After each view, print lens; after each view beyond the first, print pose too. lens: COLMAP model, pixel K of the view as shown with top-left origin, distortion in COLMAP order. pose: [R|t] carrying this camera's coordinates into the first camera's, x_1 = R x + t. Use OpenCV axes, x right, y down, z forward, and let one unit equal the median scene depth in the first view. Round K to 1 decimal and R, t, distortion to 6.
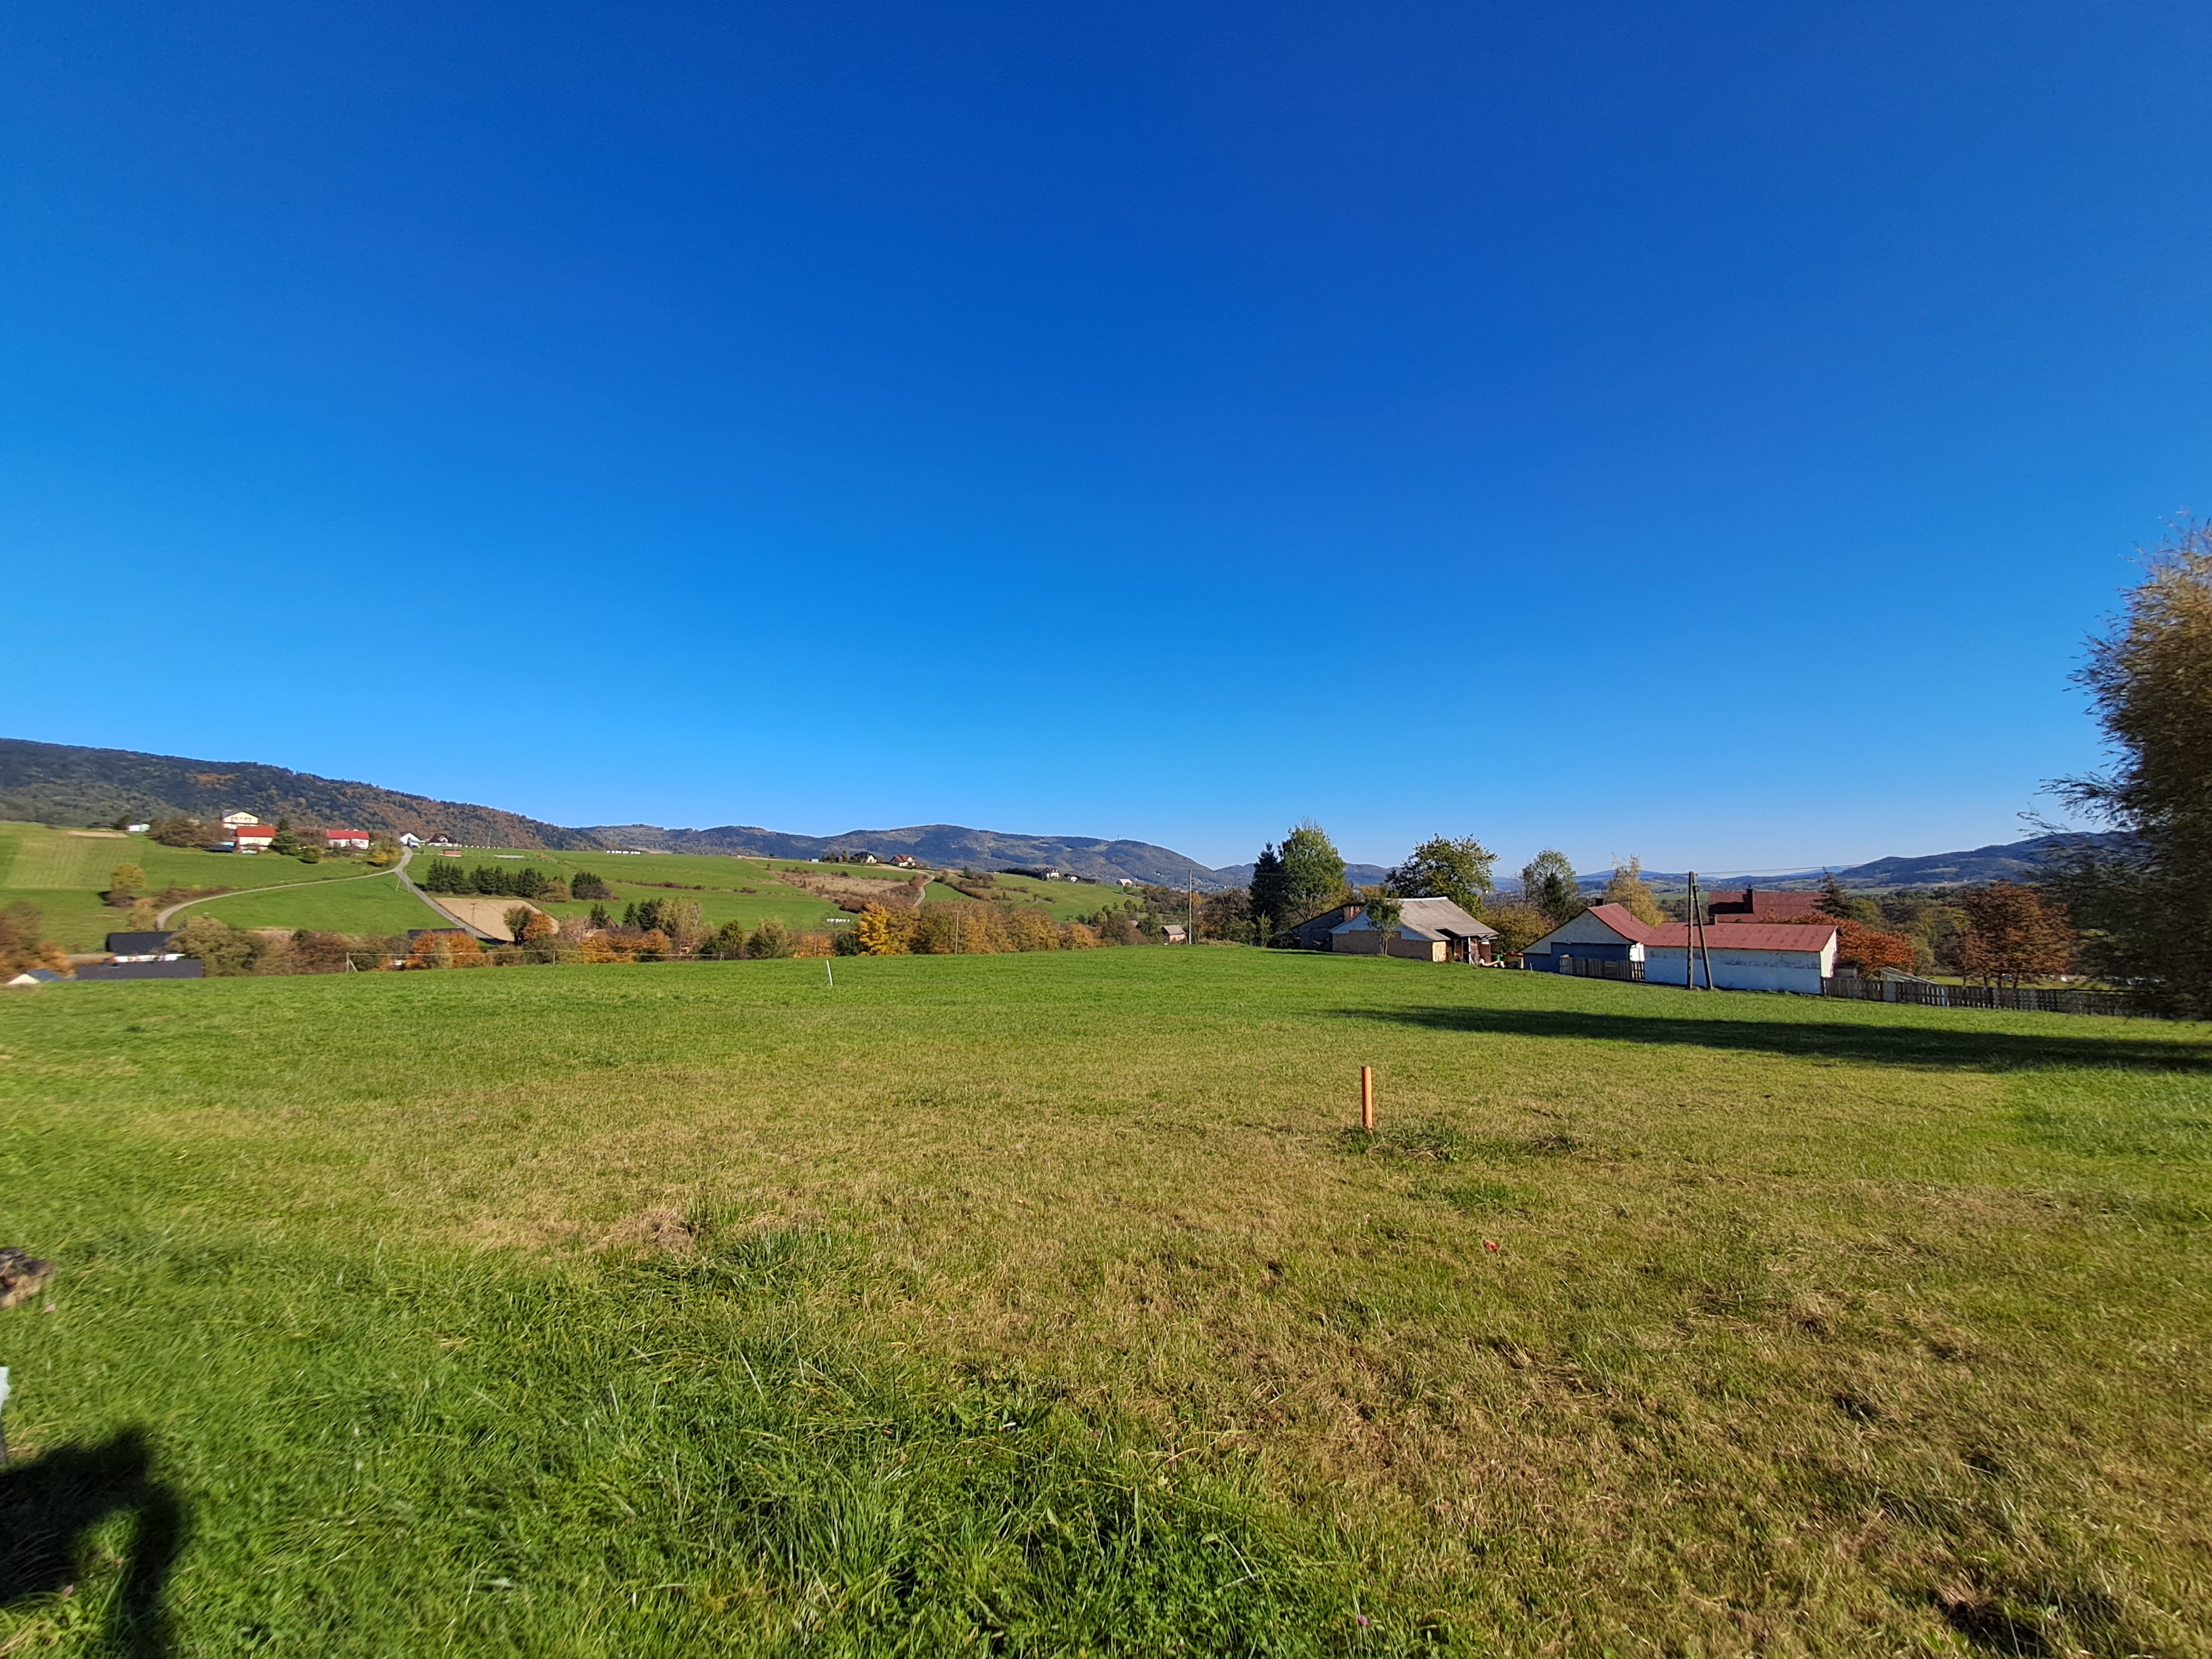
lens RADIAL K [[1003.9, 0, 1109.0], [0, 1003.9, 818.0], [0, 0, 1]] dist [0.000929, -0.000481]
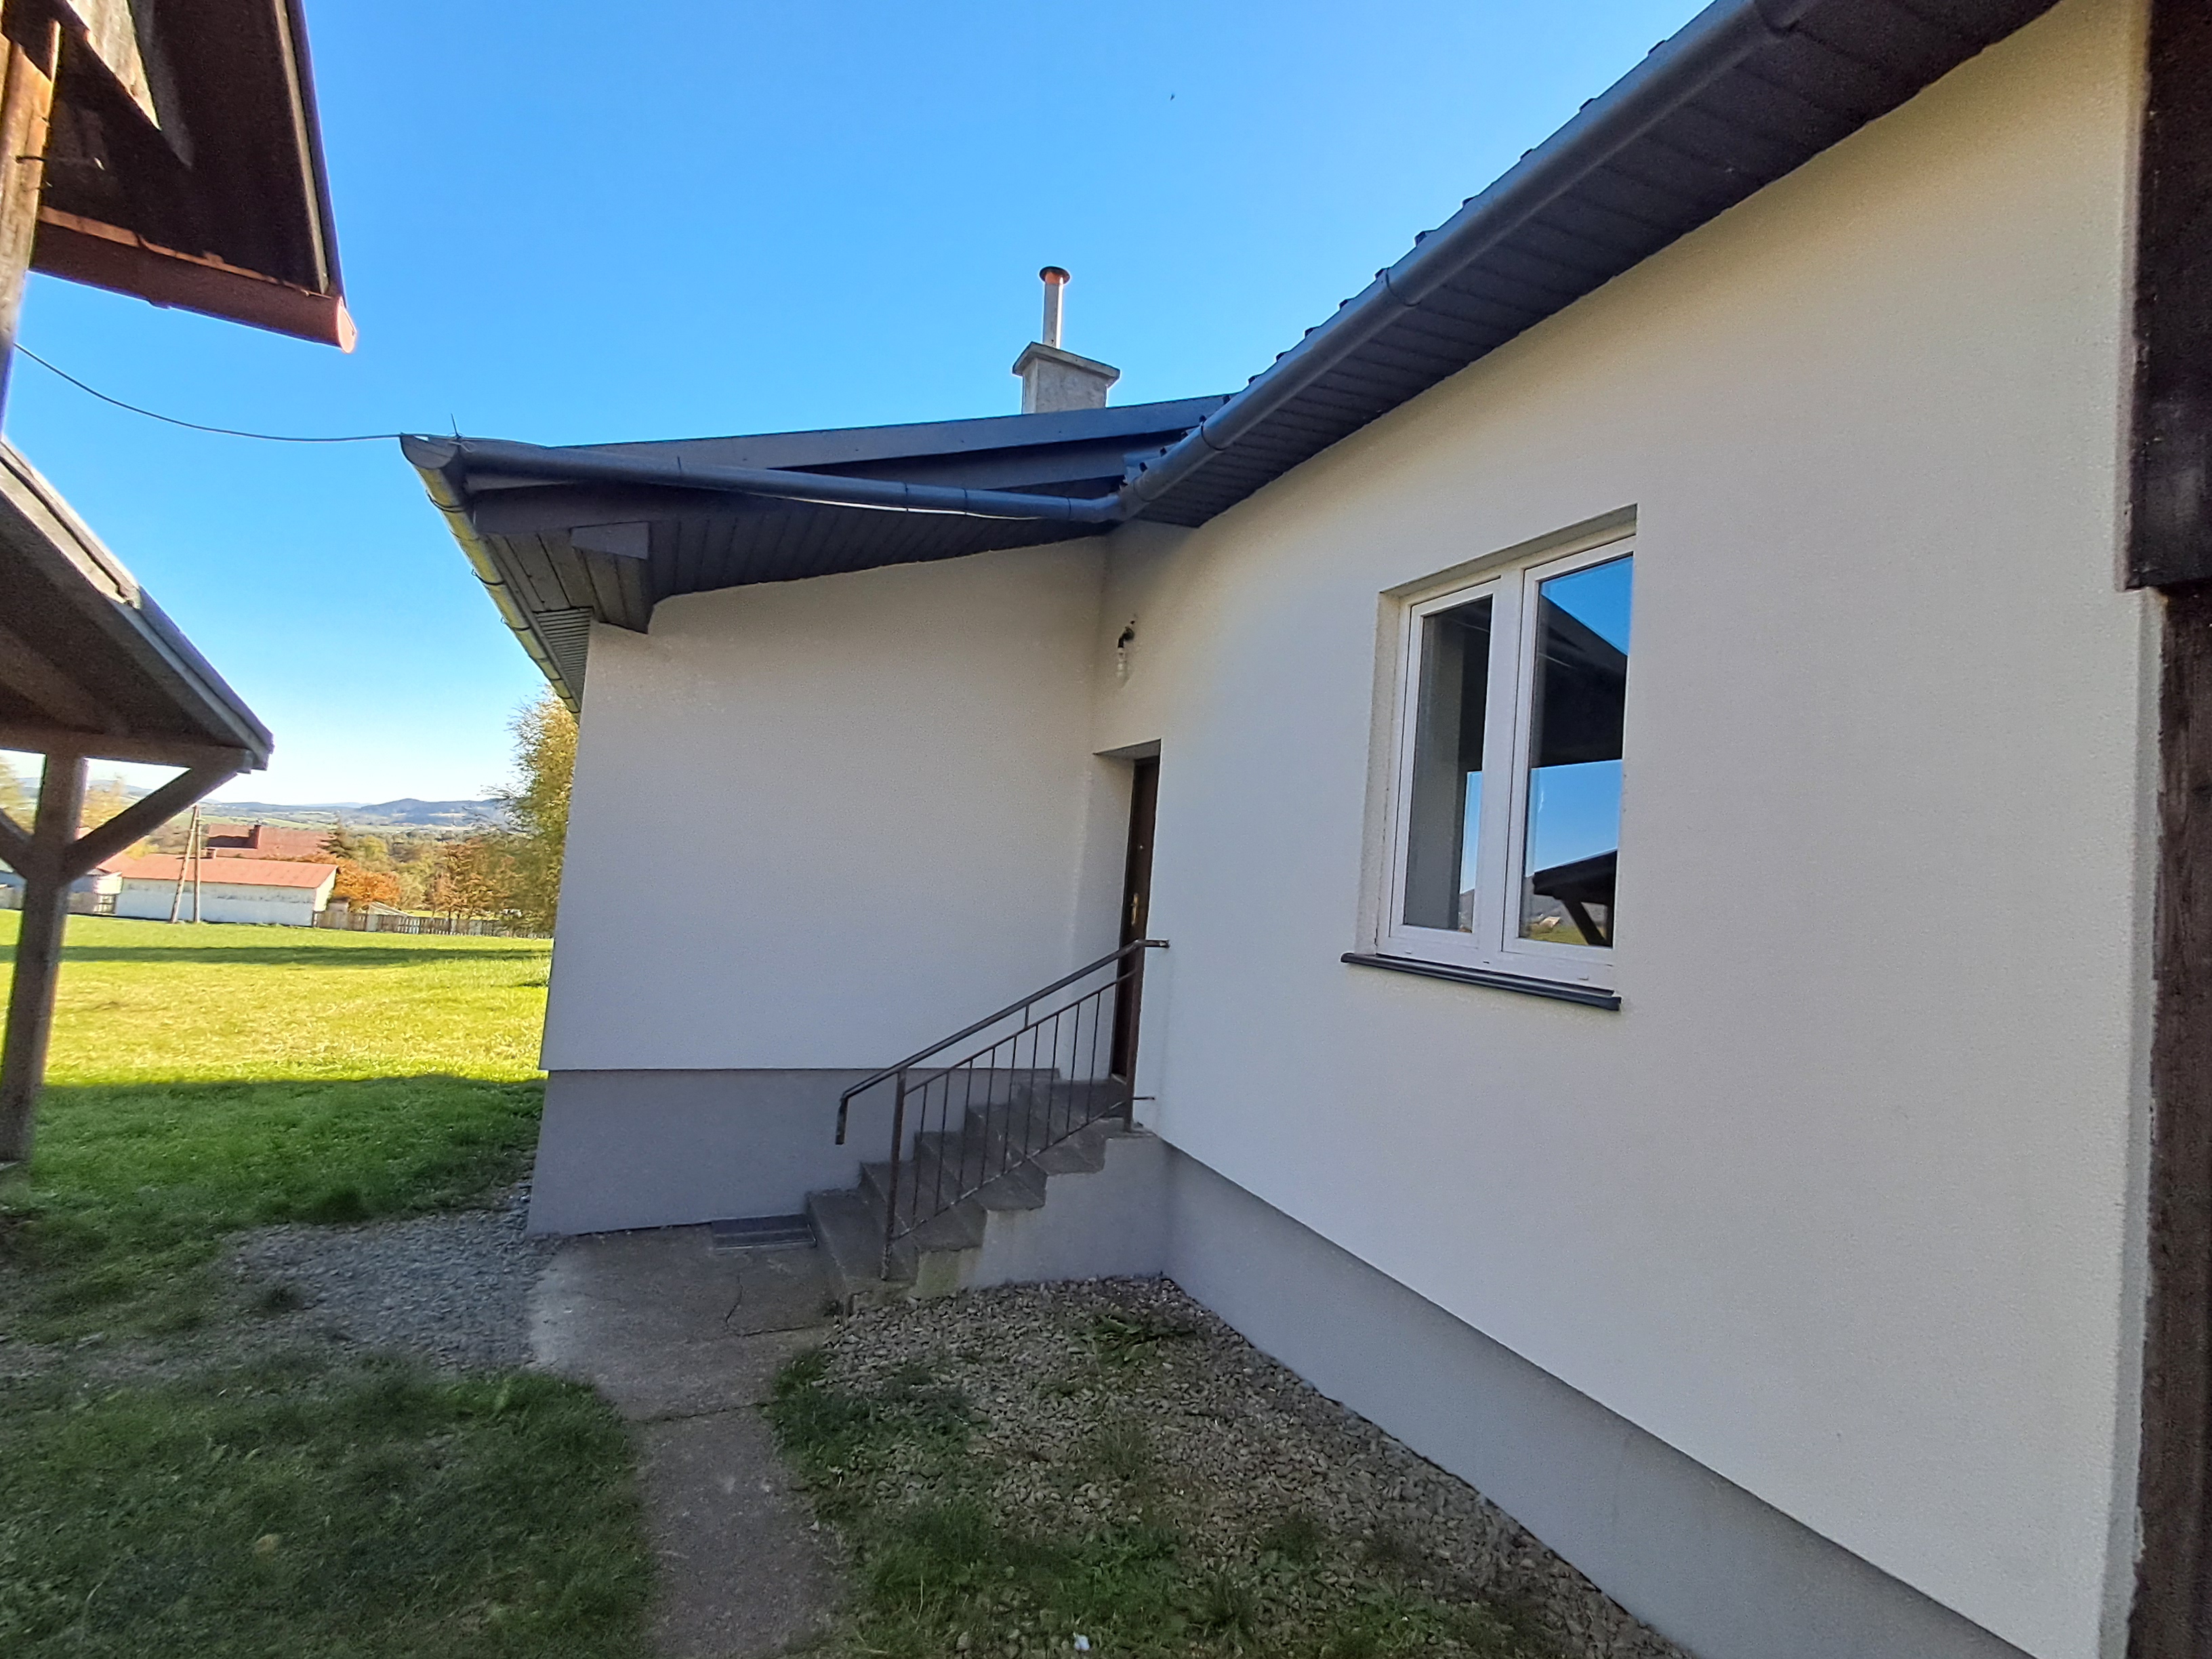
lens RADIAL K [[1003.9, 0, 1109.0], [0, 1003.9, 818.0], [0, 0, 1]] dist [0.000929, -0.000481]
pose [[0.290733, 0.088818, 0.952673, -0.100378], [-0.149109, 0.987723, -0.046581, -0.021935], [-0.945114, -0.128509, 0.300407, -0.149075]]
